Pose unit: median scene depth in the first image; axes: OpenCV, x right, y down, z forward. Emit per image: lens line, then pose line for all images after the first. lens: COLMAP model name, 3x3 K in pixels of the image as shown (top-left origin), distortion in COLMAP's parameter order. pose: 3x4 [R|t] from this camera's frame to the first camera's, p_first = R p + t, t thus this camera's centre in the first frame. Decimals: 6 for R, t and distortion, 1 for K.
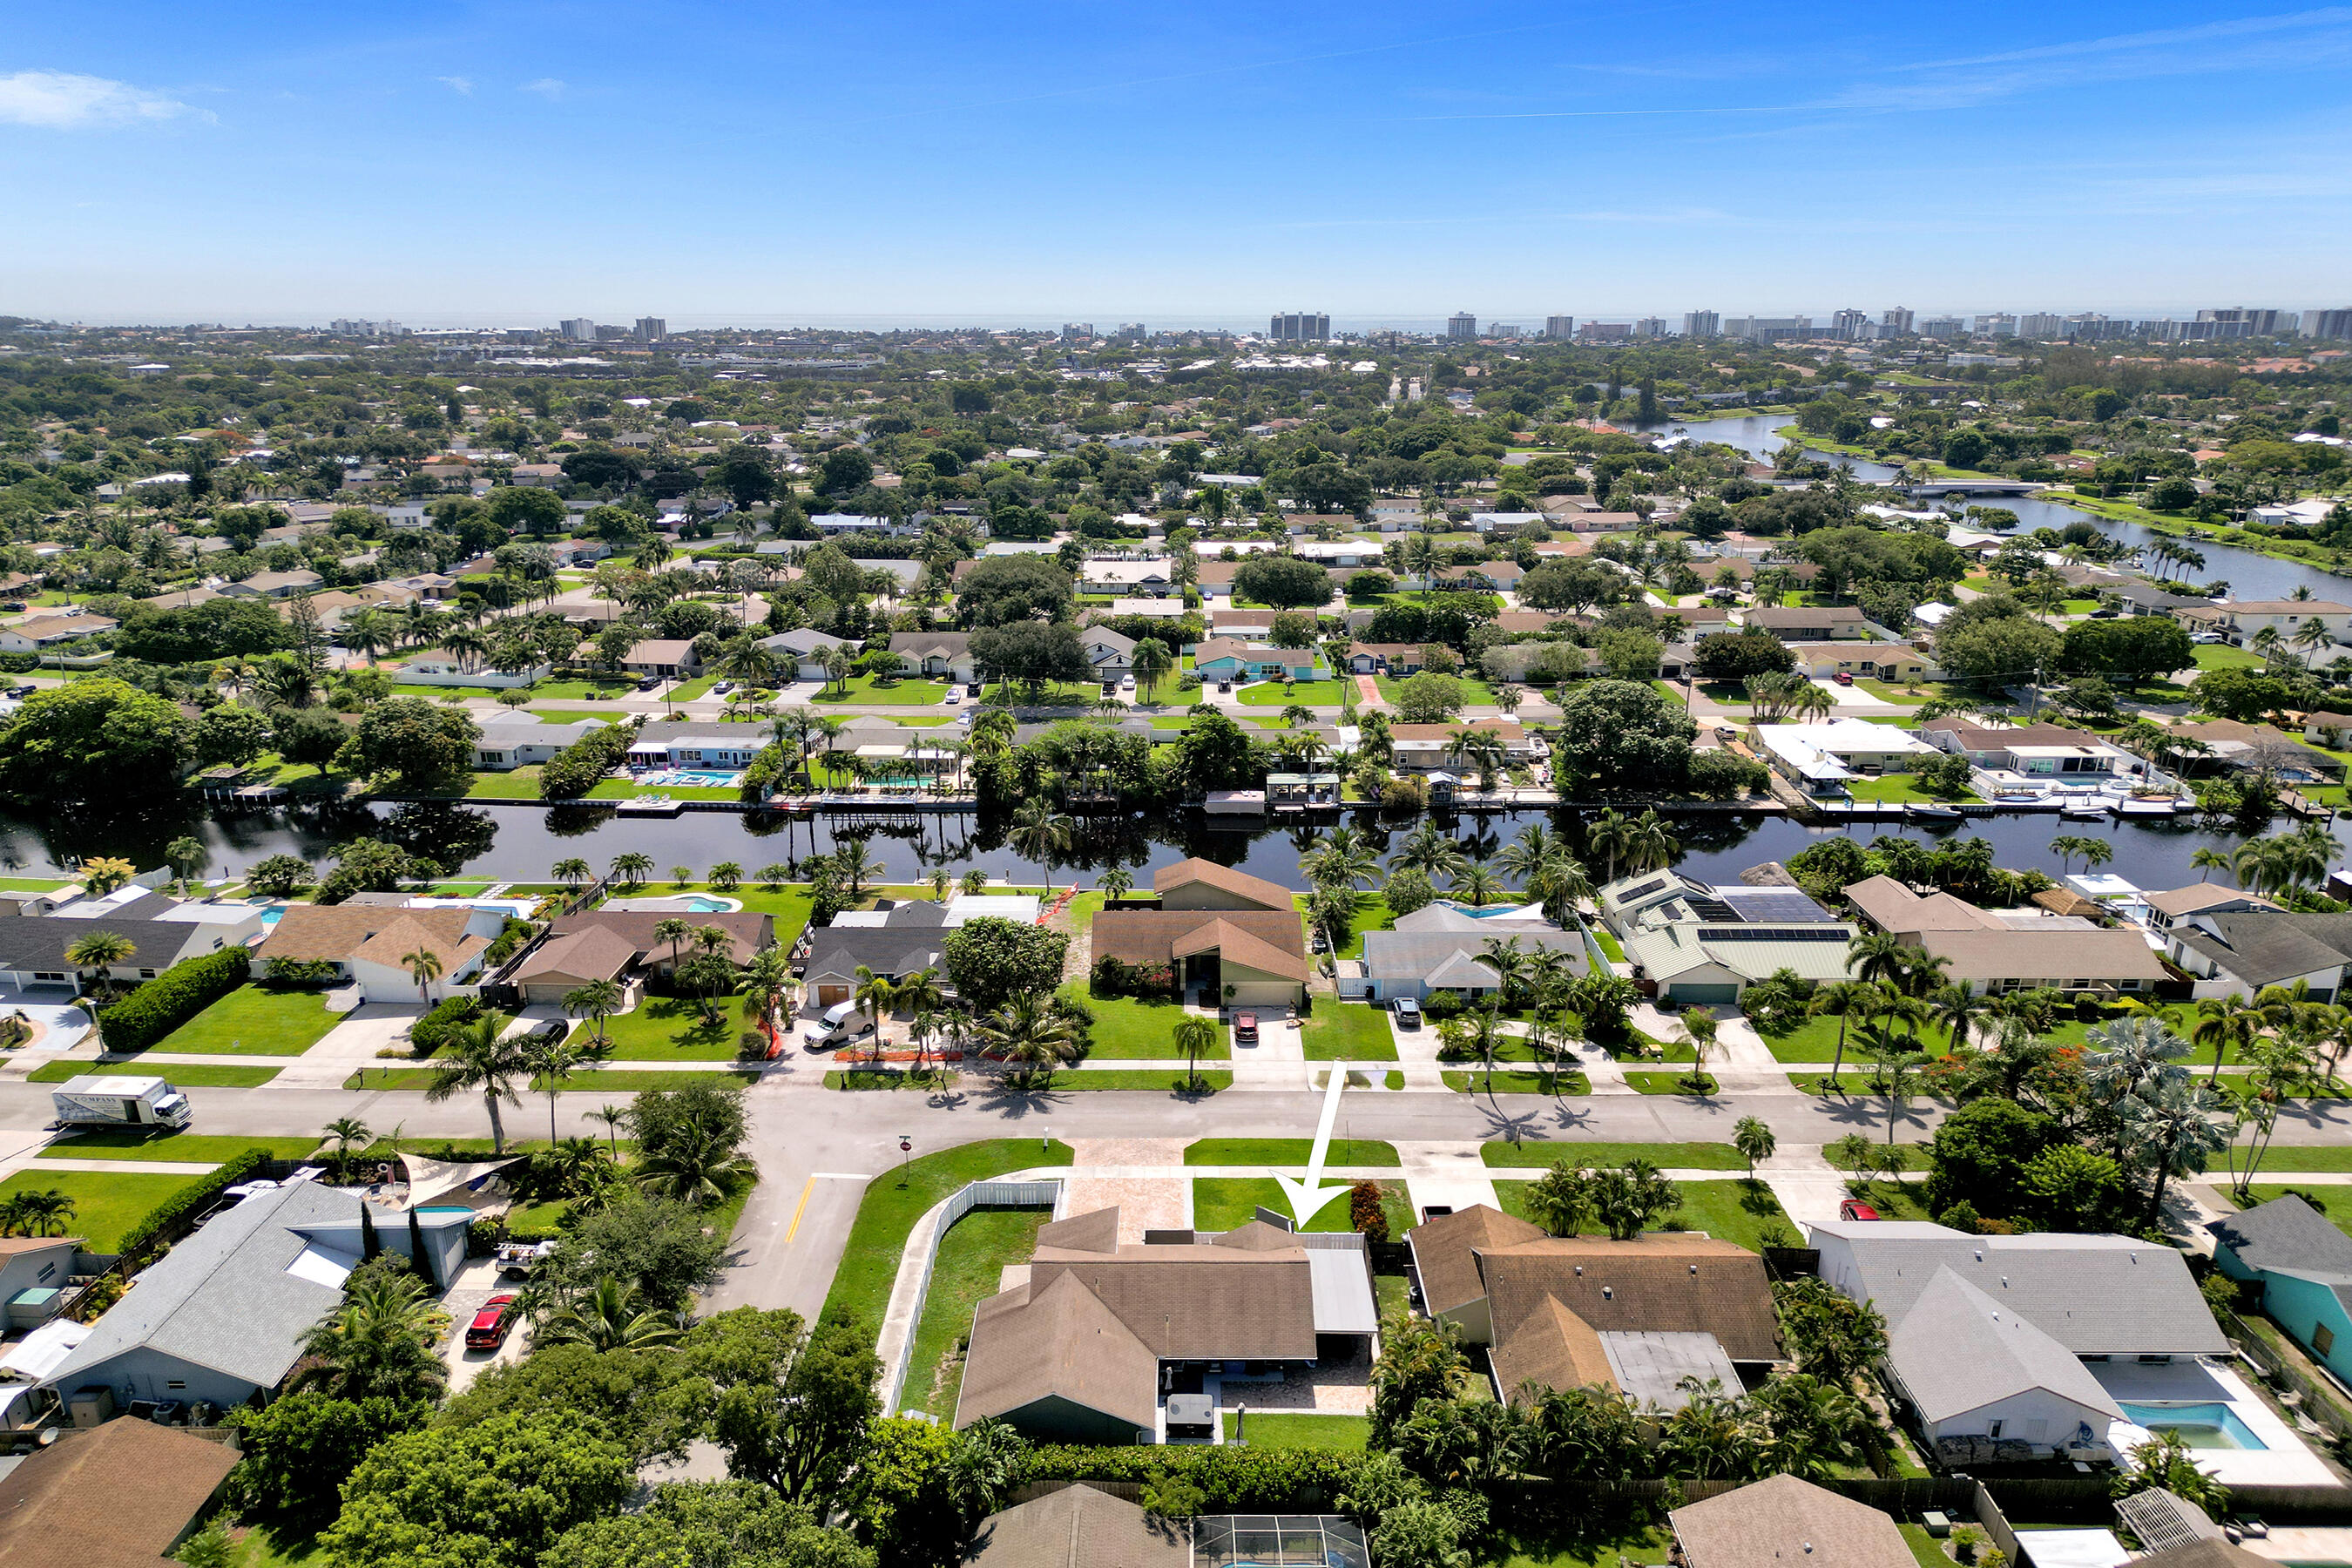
lens RADIAL K [[1647.8, 0, 1171.2], [0, 1647.8, 830.8], [0, 0, 1]] dist [0.076668, -0.084918]
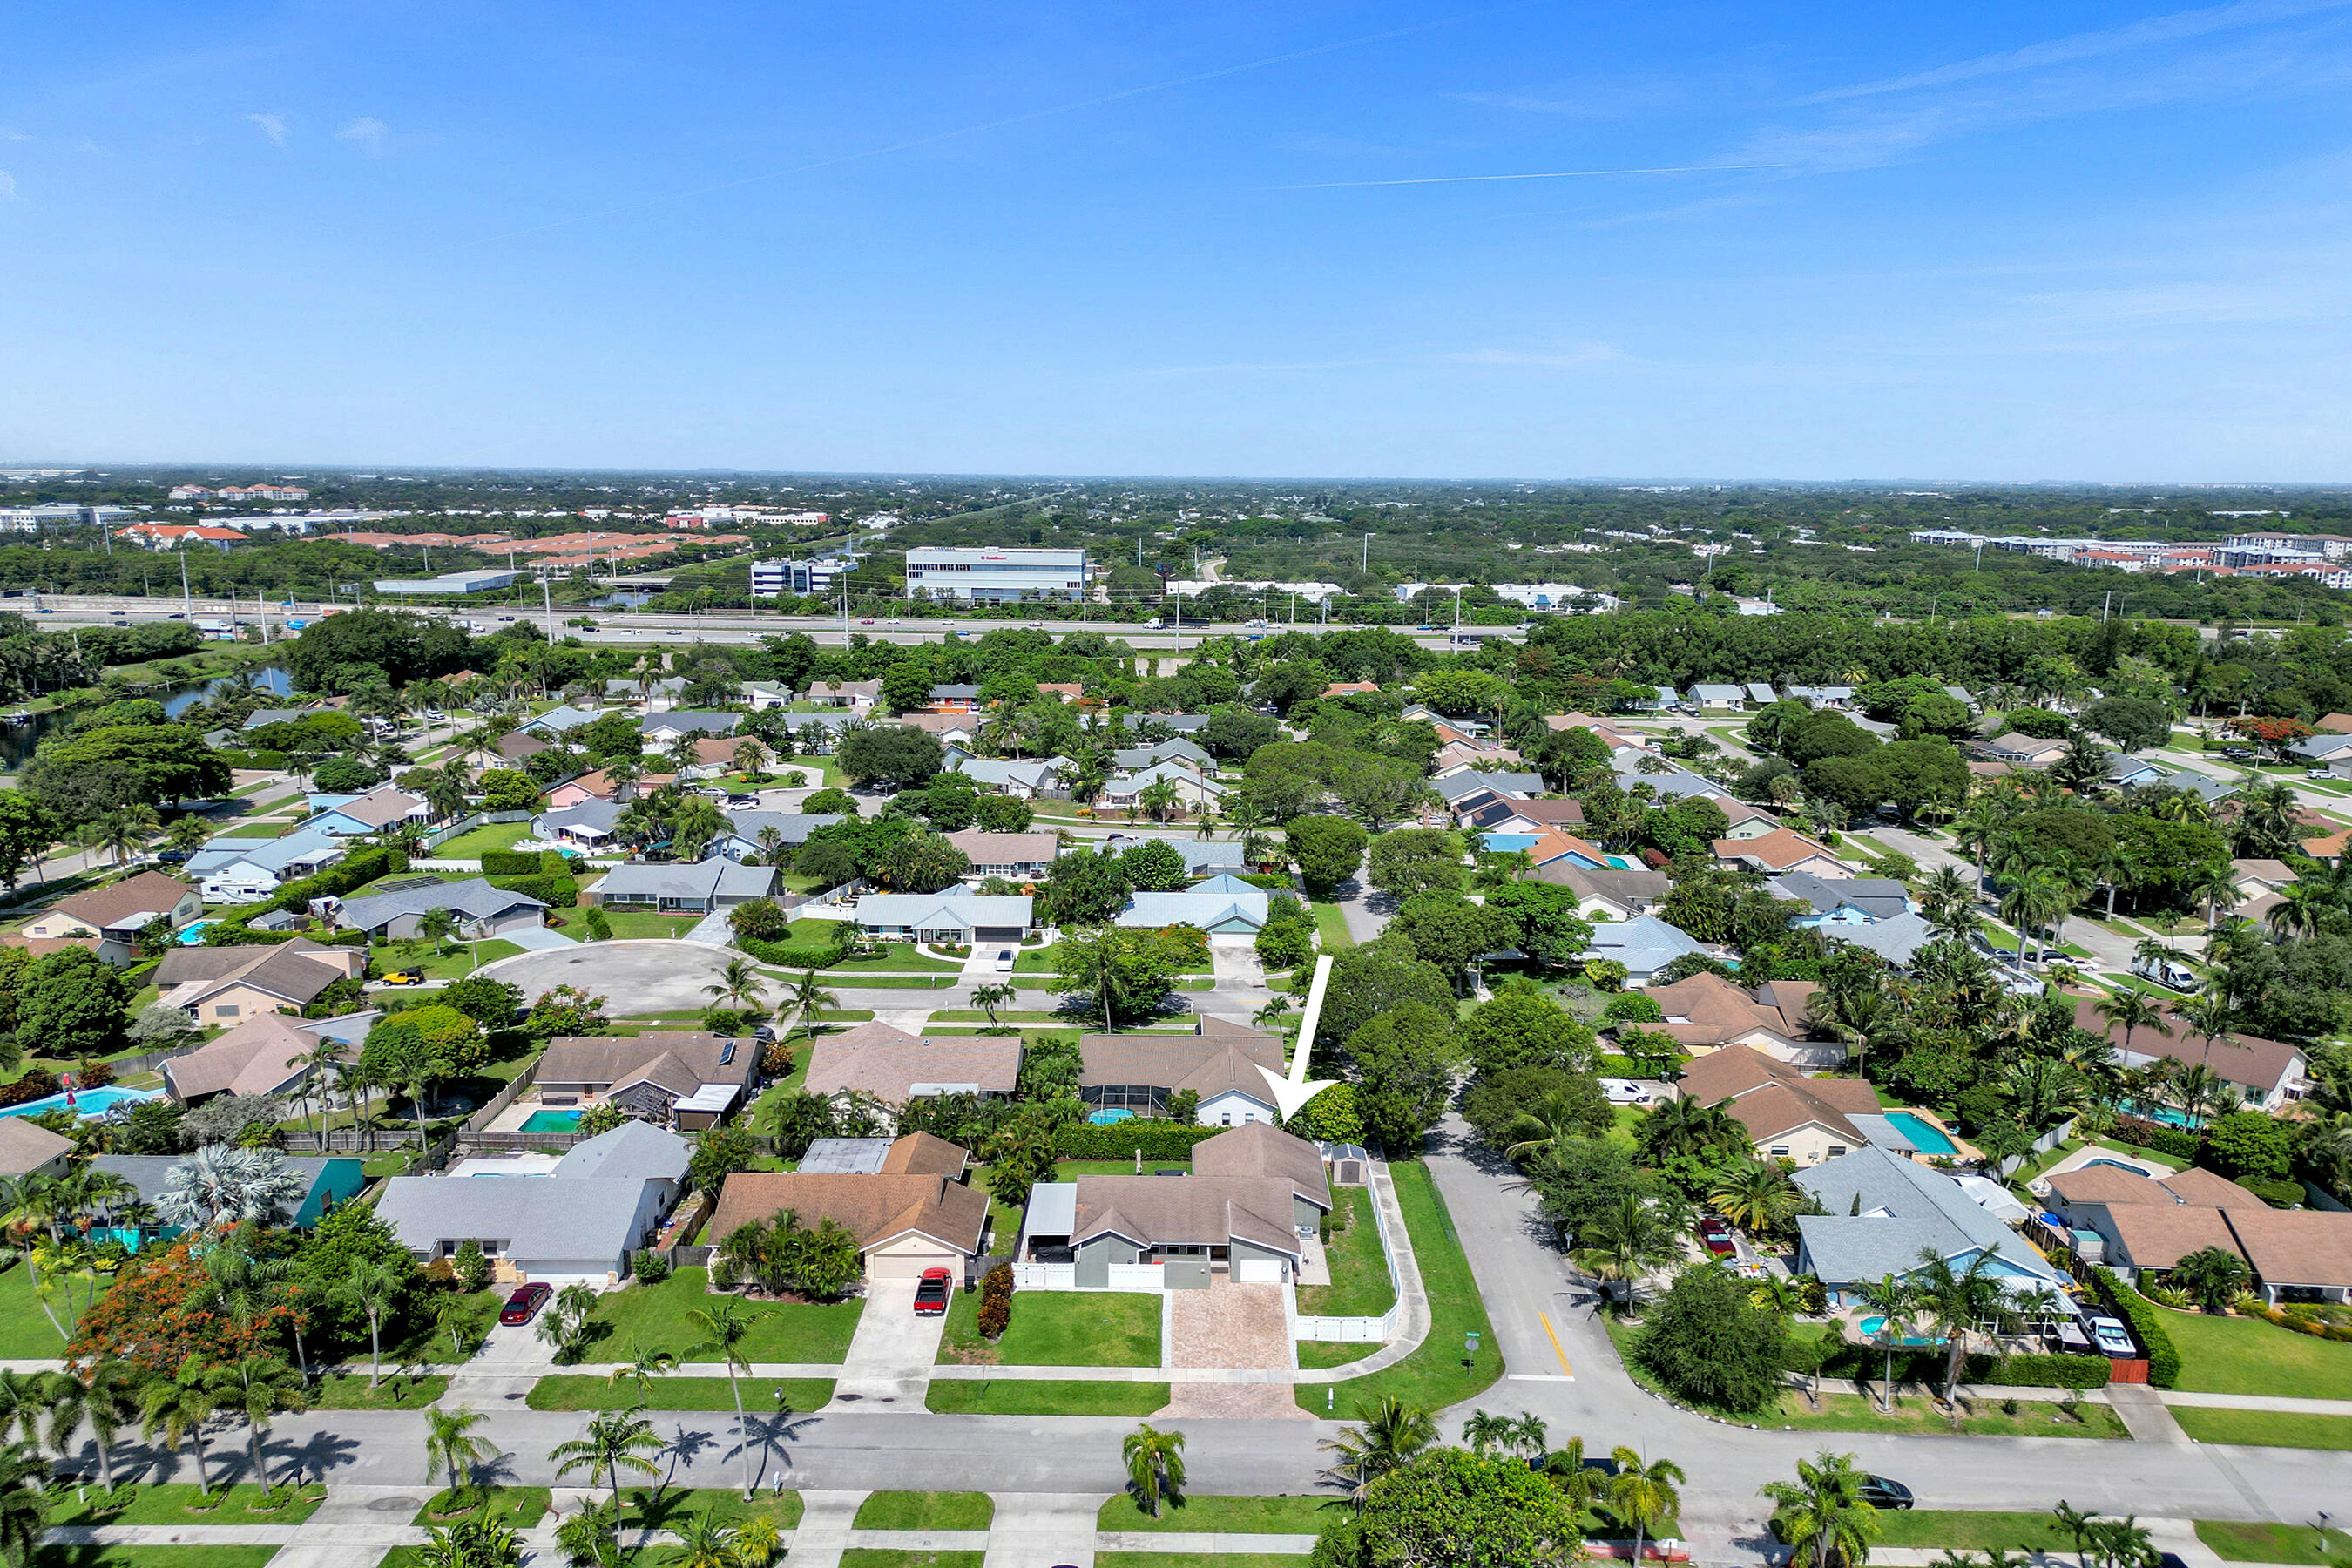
lens RADIAL K [[1647.8, 0, 1171.2], [0, 1647.8, 830.8], [0, 0, 1]] dist [0.076668, -0.084918]
pose [[-0.999923, -0.012235, -0.001908, 0.009588], [-0.011558, 0.866839, 0.498453, -0.405672], [-0.004444, 0.498437, -0.866914, 1.290853]]
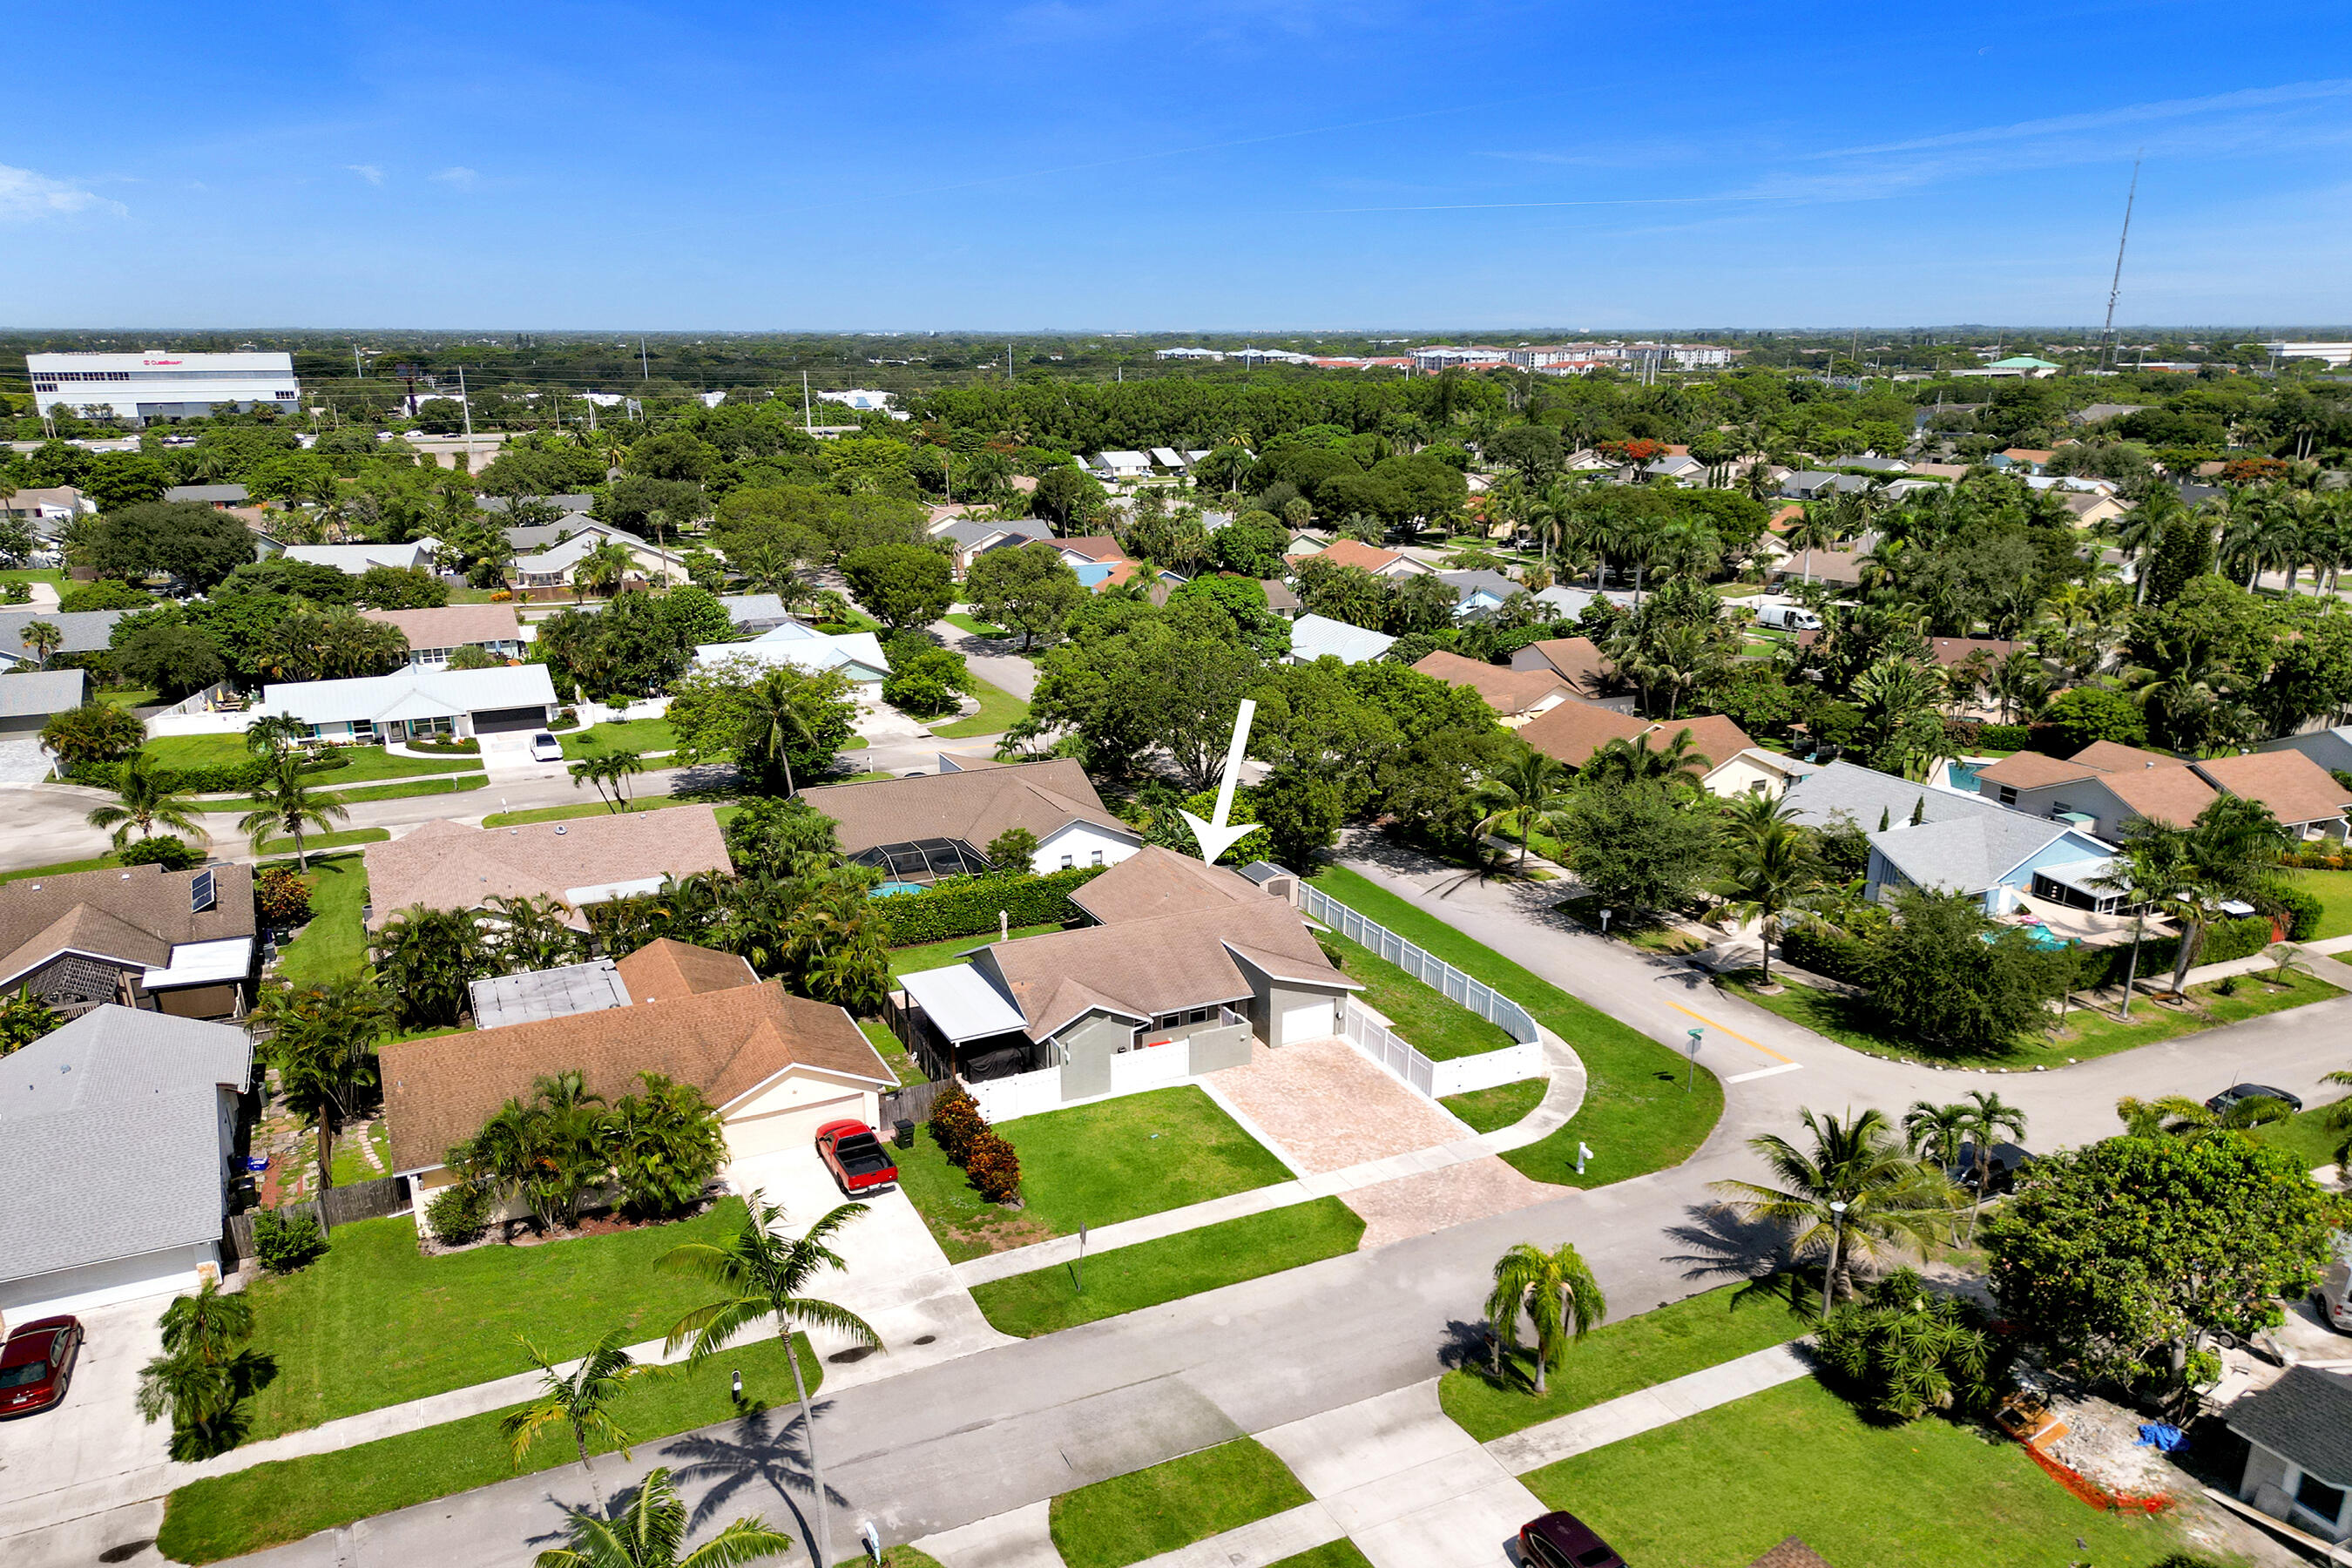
lens RADIAL K [[1646.5, 0, 1167.4], [0, 1646.5, 858.0], [0, 0, 1]] dist [0.084787, -0.084075]
pose [[-0.897648, 0.133095, -0.420135, 0.221944], [-0.133505, 0.826393, 0.547039, -0.155062], [0.420005, 0.547139, -0.724041, 1.042332]]
